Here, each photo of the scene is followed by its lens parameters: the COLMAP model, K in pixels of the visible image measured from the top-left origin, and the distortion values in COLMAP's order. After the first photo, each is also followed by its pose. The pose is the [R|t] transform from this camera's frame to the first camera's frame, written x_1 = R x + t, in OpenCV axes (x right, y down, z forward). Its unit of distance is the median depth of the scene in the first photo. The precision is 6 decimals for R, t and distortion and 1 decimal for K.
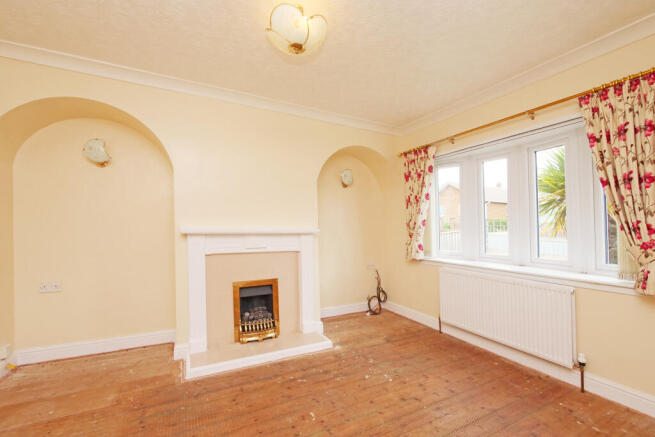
lens RADIAL K [[280.9, 0, 327.9], [0, 280.9, 230.0], [0, 0, 1]] dist [-0.001593, -0.000278]
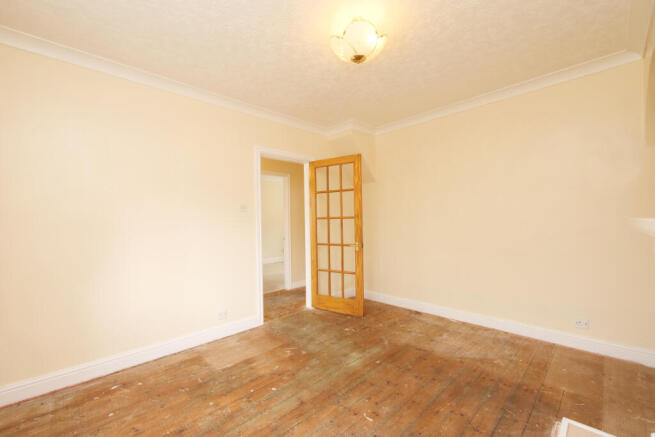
lens RADIAL K [[278.8, 0, 324.4], [0, 278.8, 217.9], [0, 0, 1]] dist [-0.001768, -0.000109]
pose [[-0.956081, 0.008862, -0.292968, 0.306501], [0.010526, 0.999936, -0.004104, -0.014378], [0.292913, -0.007008, -0.956113, 1.585490]]
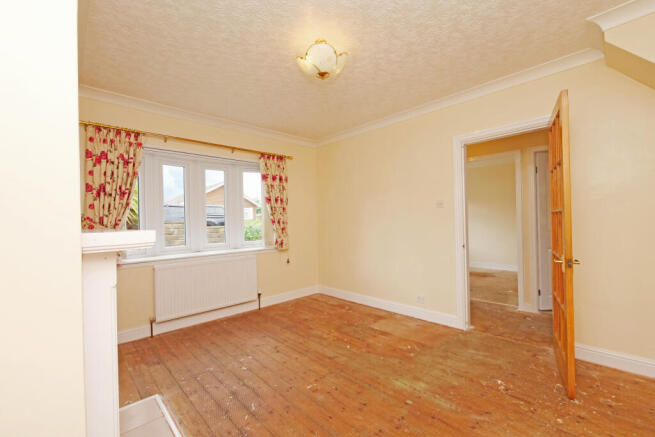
lens RADIAL K [[278.8, 0, 324.4], [0, 278.8, 217.9], [0, 0, 1]] dist [-0.001768, -0.000109]
pose [[-0.269585, 0.011737, 0.962905, -0.991718], [0.029944, 0.999544, -0.003800, -0.015170], [-0.962511, 0.027809, -0.269814, 1.047751]]
